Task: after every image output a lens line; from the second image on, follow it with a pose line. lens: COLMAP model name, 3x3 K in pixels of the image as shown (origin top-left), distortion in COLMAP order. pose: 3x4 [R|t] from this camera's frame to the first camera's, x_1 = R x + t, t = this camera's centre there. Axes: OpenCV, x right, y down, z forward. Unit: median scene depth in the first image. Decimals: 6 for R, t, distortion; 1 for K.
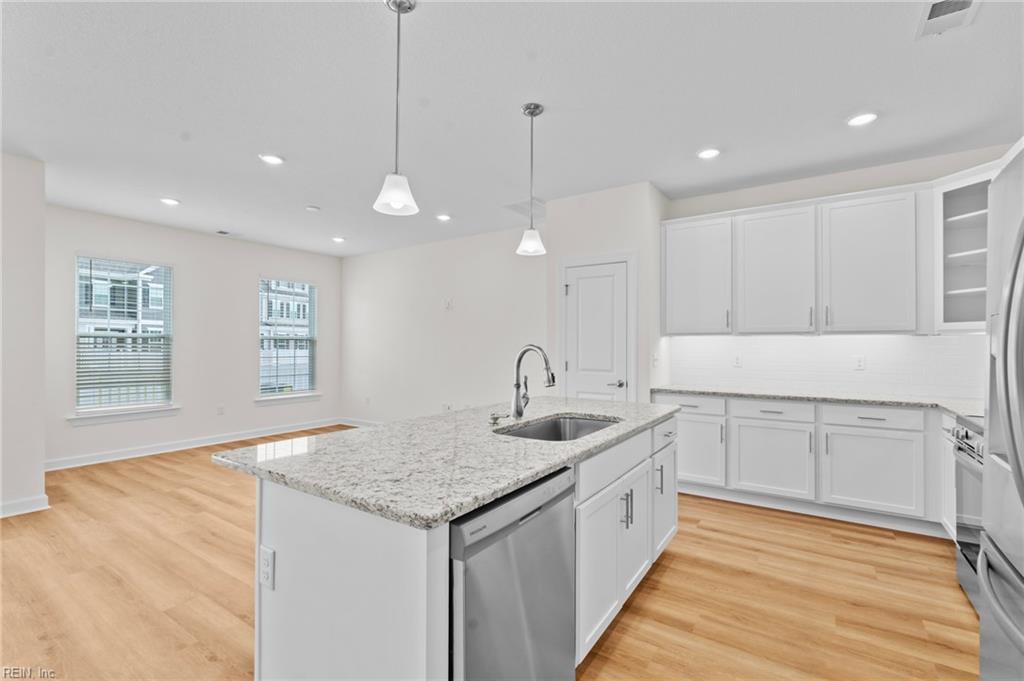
lens RADIAL K [[456.0, 0, 515.6], [0, 456.0, 342.1], [0, 0, 1]] dist [-0.002234, -0.001374]
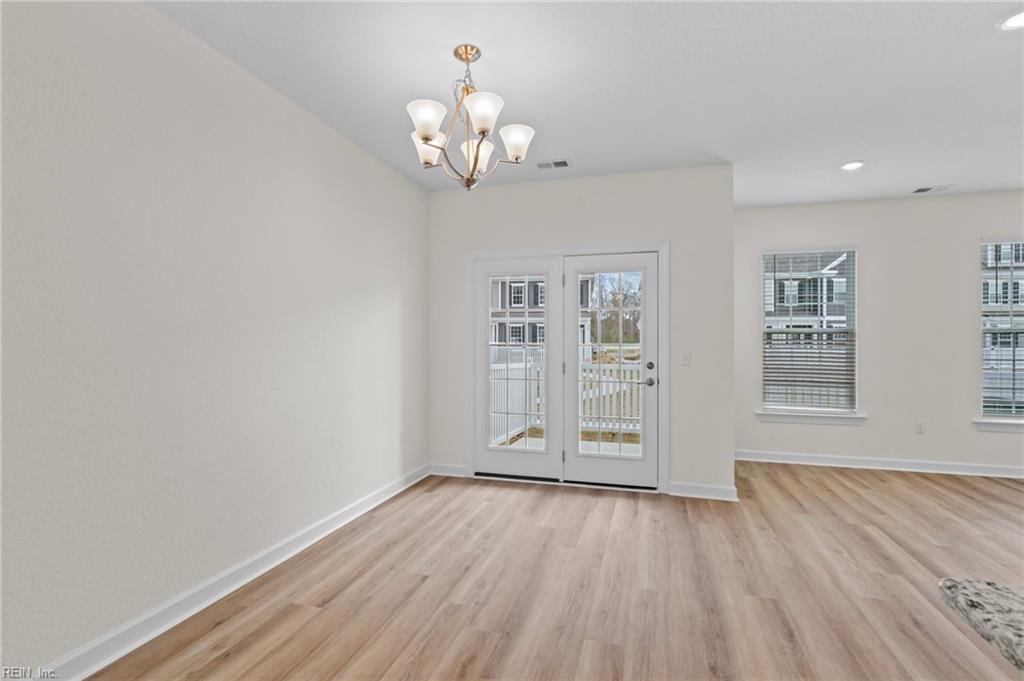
lens RADIAL K [[482.7, 0, 511.3], [0, 482.7, 340.7], [0, 0, 1]] dist [0.000757, -0.000438]
pose [[0.298897, -0.001260, -0.954285, -0.111618], [0.006913, 0.999976, 0.000844, -0.000482], [0.954260, -0.006849, 0.298898, 0.150526]]
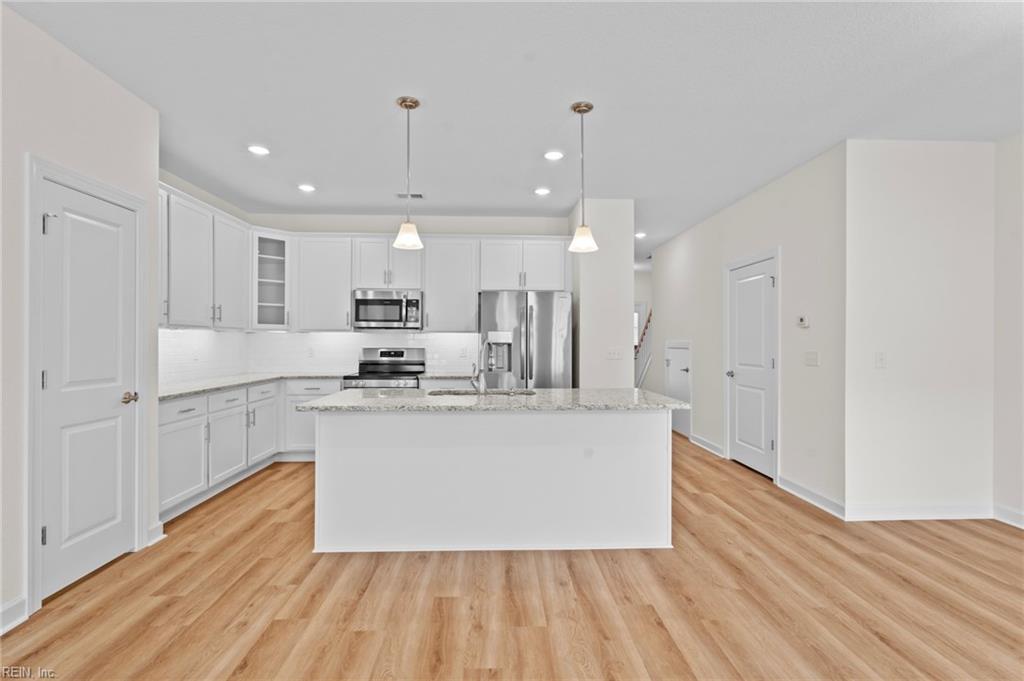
lens RADIAL K [[482.7, 0, 514.9], [0, 482.7, 338.7], [0, 0, 1]] dist [0.000757, -0.000438]
pose [[-0.589580, 0.002035, 0.807708, -0.653859], [-0.006490, 0.999953, -0.007257, 0.009698], [-0.807684, -0.009521, -0.589539, 0.975589]]
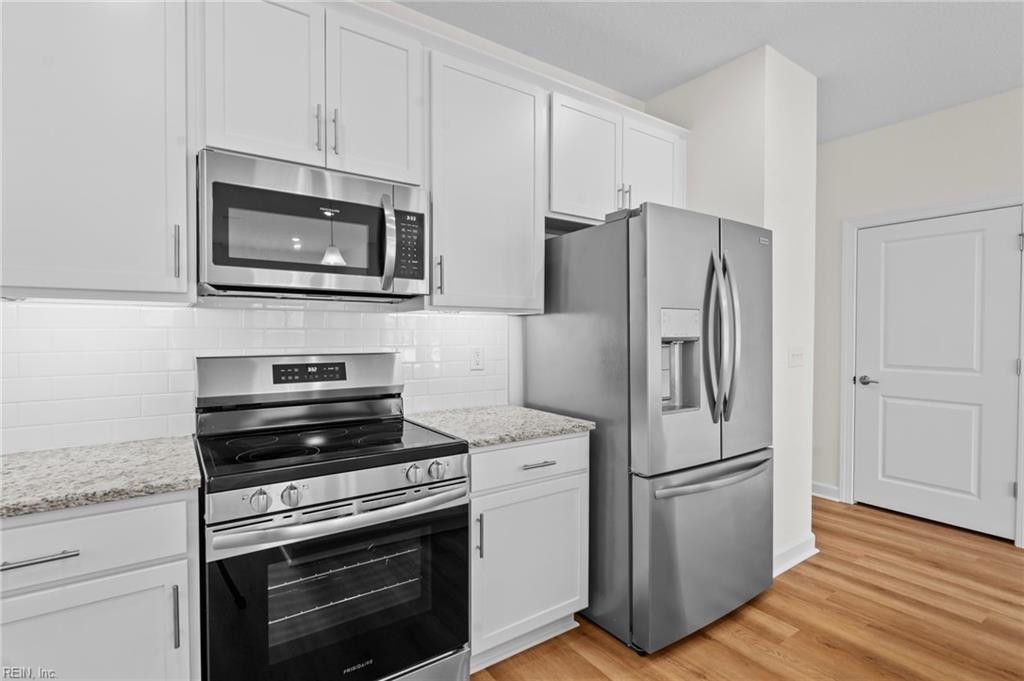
lens RADIAL K [[482.7, 0, 511.4], [0, 482.7, 343.5], [0, 0, 1]] dist [0.000757, -0.000438]
pose [[-0.930210, -0.012026, 0.366831, 0.135121], [-0.004196, 0.999746, 0.022134, 0.007351], [-0.367004, 0.019051, -0.930024, 0.840798]]
